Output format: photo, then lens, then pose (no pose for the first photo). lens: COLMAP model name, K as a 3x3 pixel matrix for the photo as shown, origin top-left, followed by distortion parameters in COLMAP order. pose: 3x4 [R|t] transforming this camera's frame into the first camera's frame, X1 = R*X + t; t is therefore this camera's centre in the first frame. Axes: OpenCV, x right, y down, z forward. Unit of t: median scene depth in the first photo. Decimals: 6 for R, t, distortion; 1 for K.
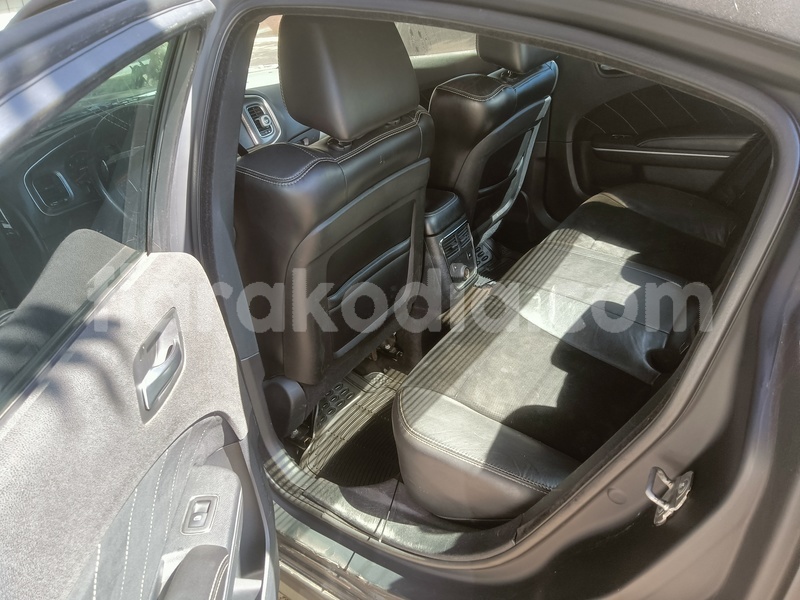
lens RADIAL K [[584.7, 0, 400.0], [0, 584.7, 300.0], [0, 0, 1]] dist [0.019584, -0.048846]
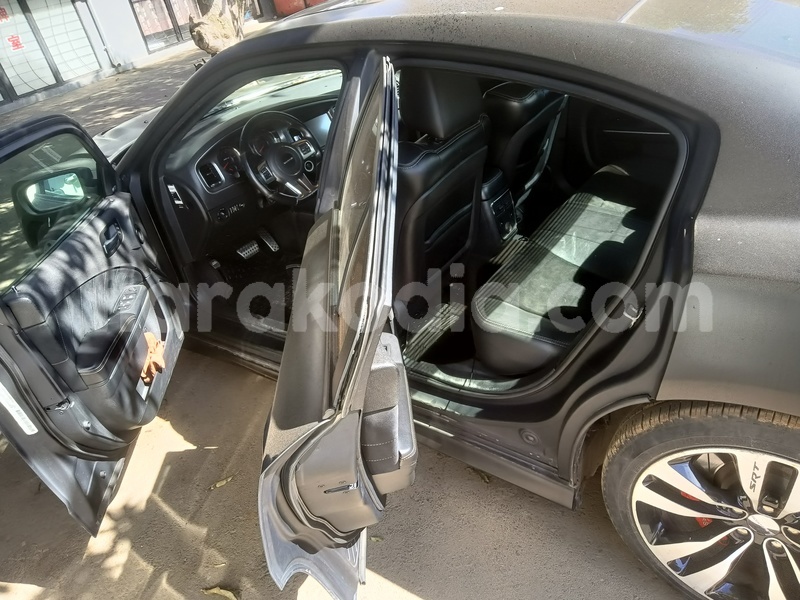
lens RADIAL K [[584.7, 0, 400.0], [0, 584.7, 300.0], [0, 0, 1]] dist [0.019584, -0.048846]
pose [[0.999261, -0.024555, -0.029558, -0.126488], [0.025735, 0.998859, 0.040219, 0.073396], [0.028536, -0.040950, 0.998754, -0.454363]]
